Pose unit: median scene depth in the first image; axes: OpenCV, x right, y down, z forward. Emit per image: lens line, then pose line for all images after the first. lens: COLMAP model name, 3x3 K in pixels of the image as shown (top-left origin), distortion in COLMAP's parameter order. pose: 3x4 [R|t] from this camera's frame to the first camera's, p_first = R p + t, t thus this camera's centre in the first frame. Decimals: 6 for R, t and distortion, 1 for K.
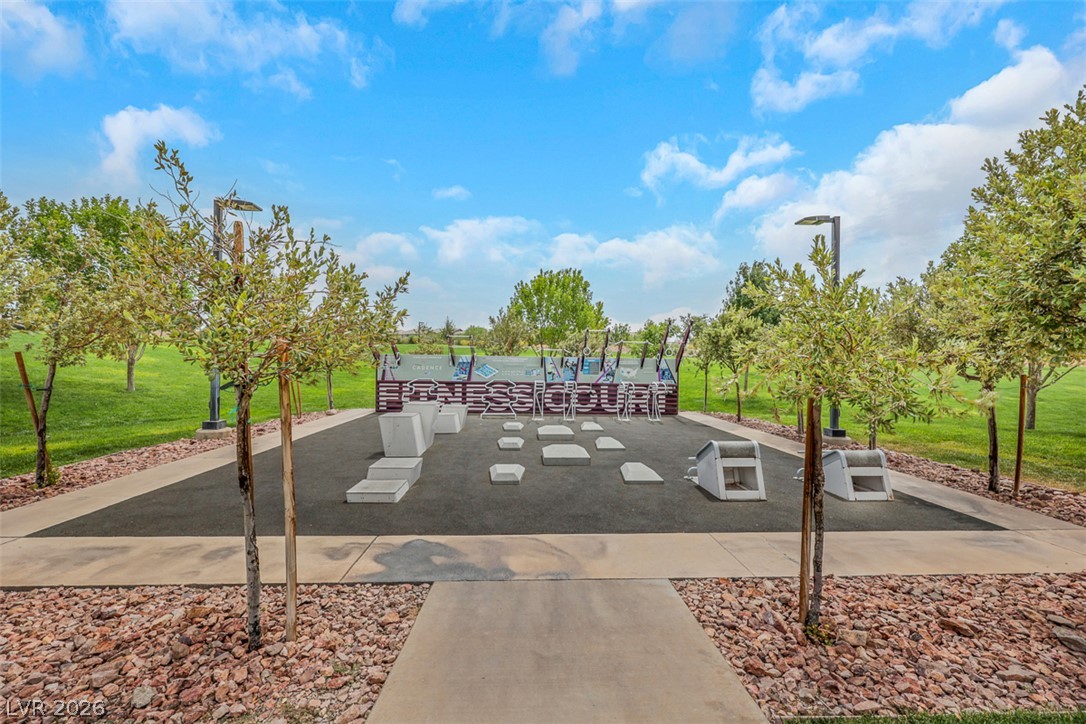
lens RADIAL K [[457.1, 0, 543.0], [0, 457.1, 362.0], [0, 0, 1]] dist [0.000777, -0.000054]
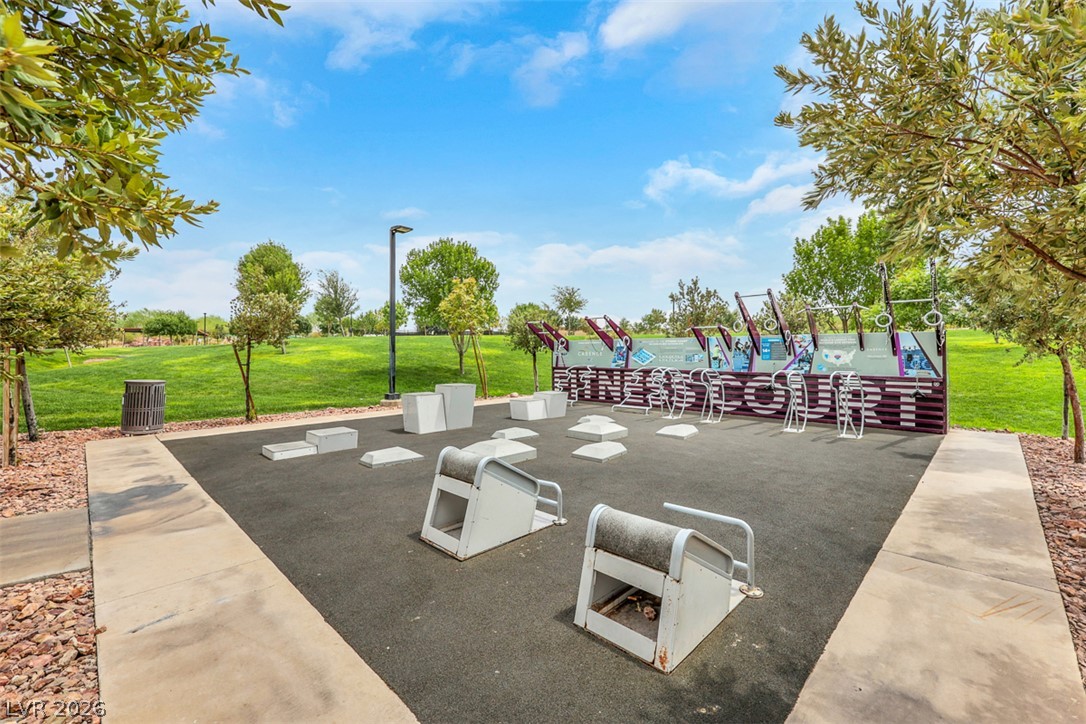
lens RADIAL K [[457.1, 0, 543.0], [0, 457.1, 362.0], [0, 0, 1]] dist [0.000777, -0.000054]
pose [[0.663067, -0.002985, -0.748554, 0.395271], [0.014096, 0.999865, 0.008500, 0.018416], [0.748427, -0.016188, 0.663020, 0.275840]]
